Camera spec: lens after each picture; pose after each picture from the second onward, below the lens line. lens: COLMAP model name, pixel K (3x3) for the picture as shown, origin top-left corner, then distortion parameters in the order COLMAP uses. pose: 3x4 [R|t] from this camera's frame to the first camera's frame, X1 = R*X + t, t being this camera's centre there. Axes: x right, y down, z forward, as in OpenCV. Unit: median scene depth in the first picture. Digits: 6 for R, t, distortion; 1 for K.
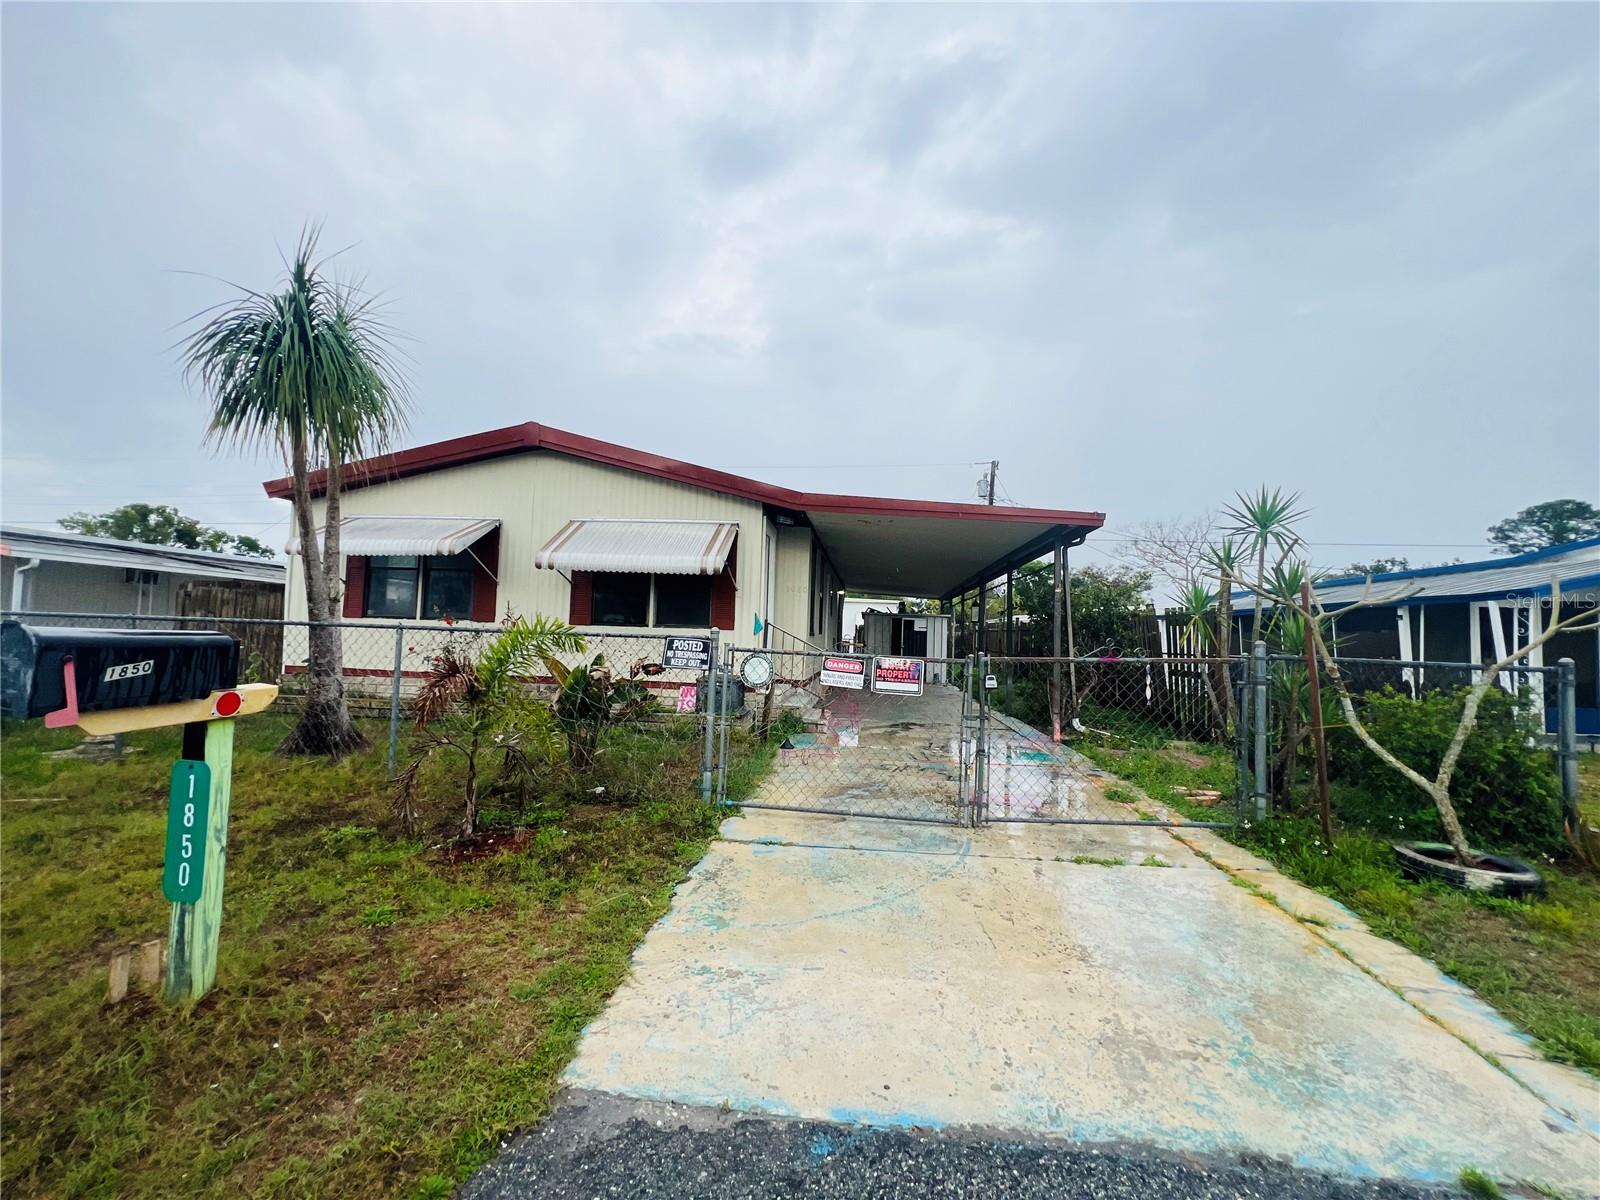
lens RADIAL K [[637.5, 0, 798.2], [0, 637.5, 606.4], [0, 0, 1]] dist [-0.001551, 0.000560]
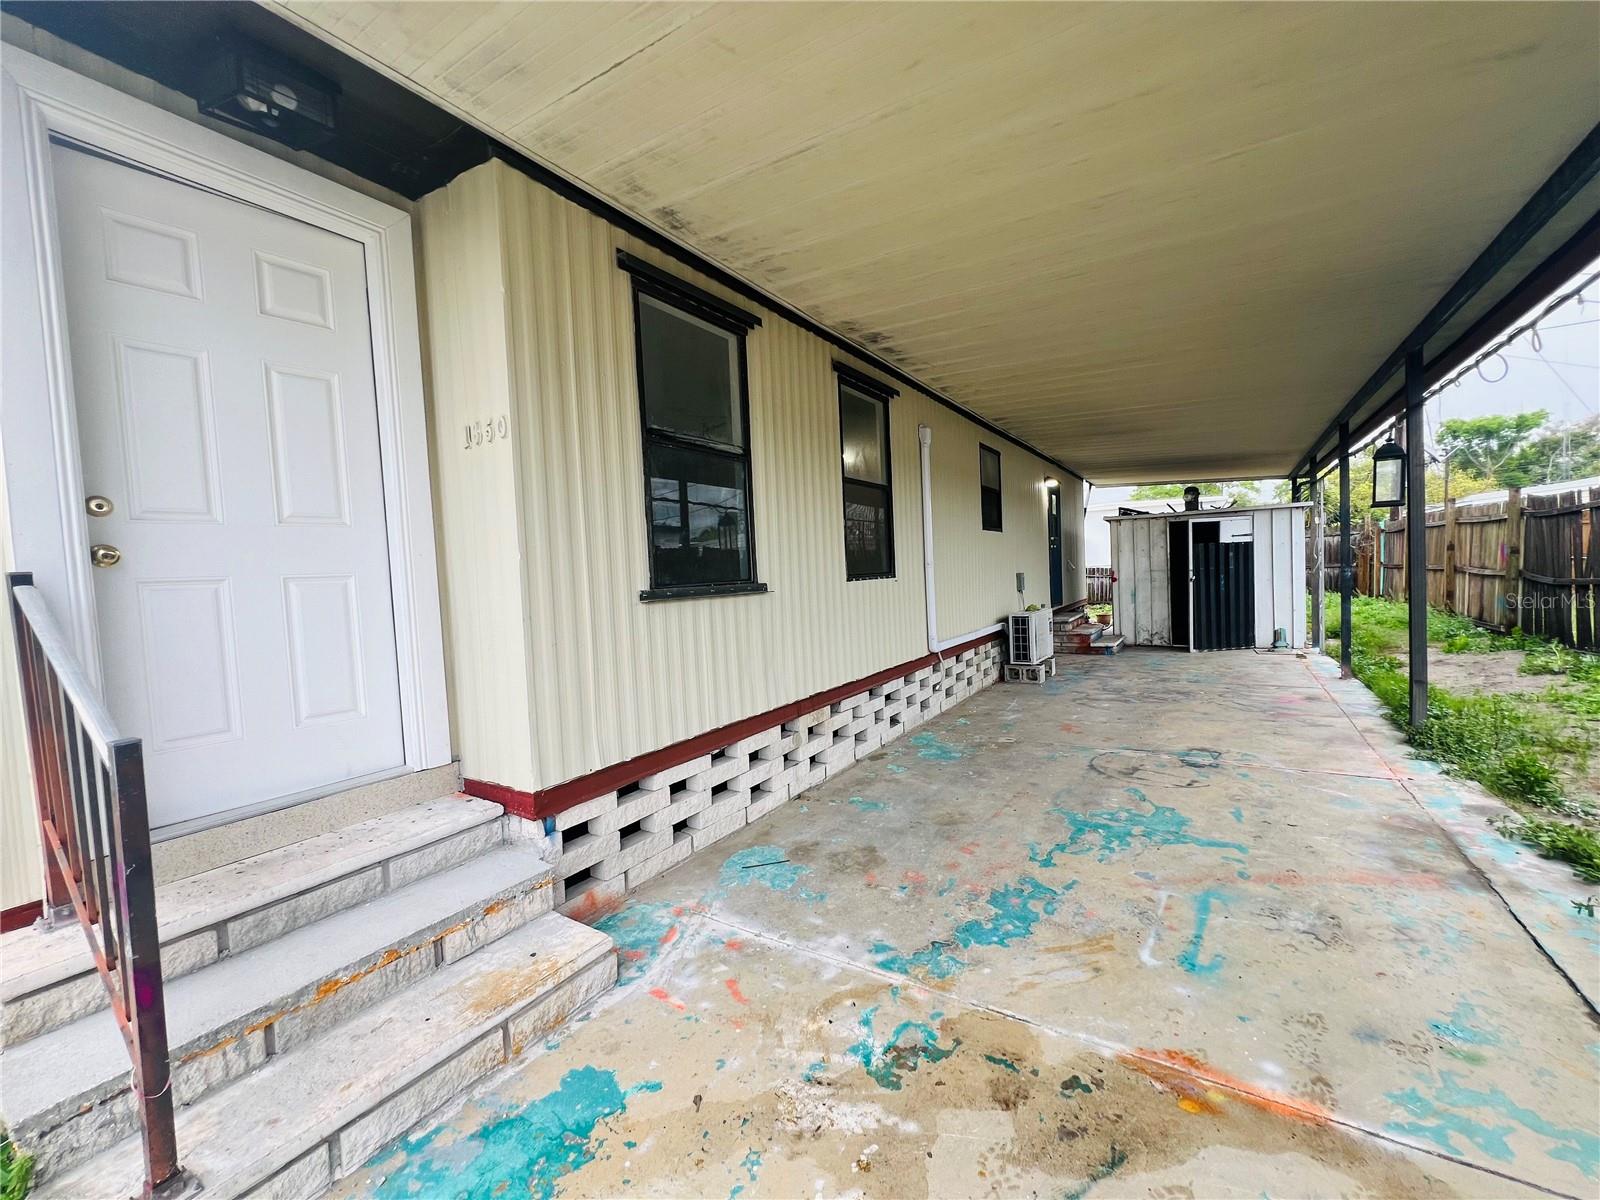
lens RADIAL K [[637.5, 0, 804.8], [0, 637.5, 603.0], [0, 0, 1]] dist [-0.001551, 0.000560]
pose [[0.896613, -0.052484, -0.439693, 0.107575], [0.094564, 0.992740, 0.074334, 0.017164], [0.432599, -0.108228, 0.895067, 0.416652]]
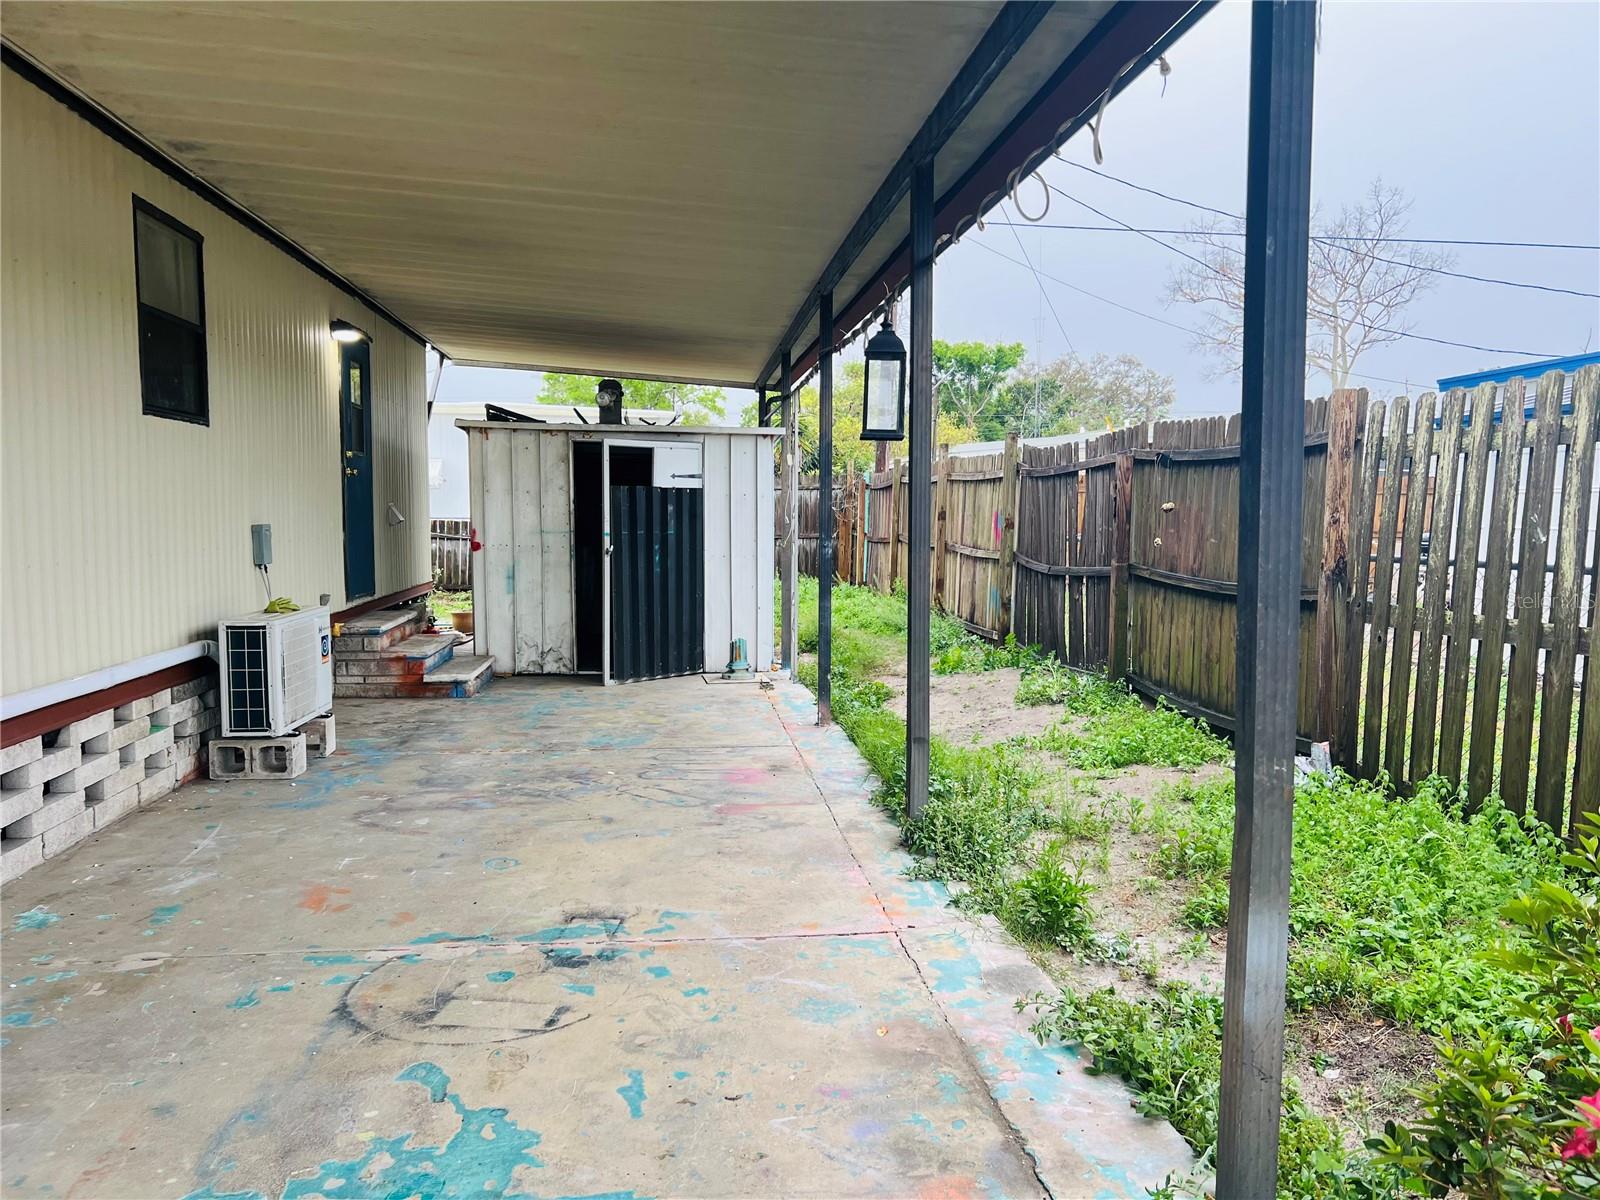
lens RADIAL K [[1197.7, 0, 810.2], [0, 1197.7, 605.4], [0, 0, 1]] dist [0.032977, -0.005368]
pose [[0.971227, -0.043123, 0.234221, 0.123570], [0.012285, 0.991232, 0.131558, 0.021597], [-0.237841, -0.124895, 0.963241, 0.481642]]
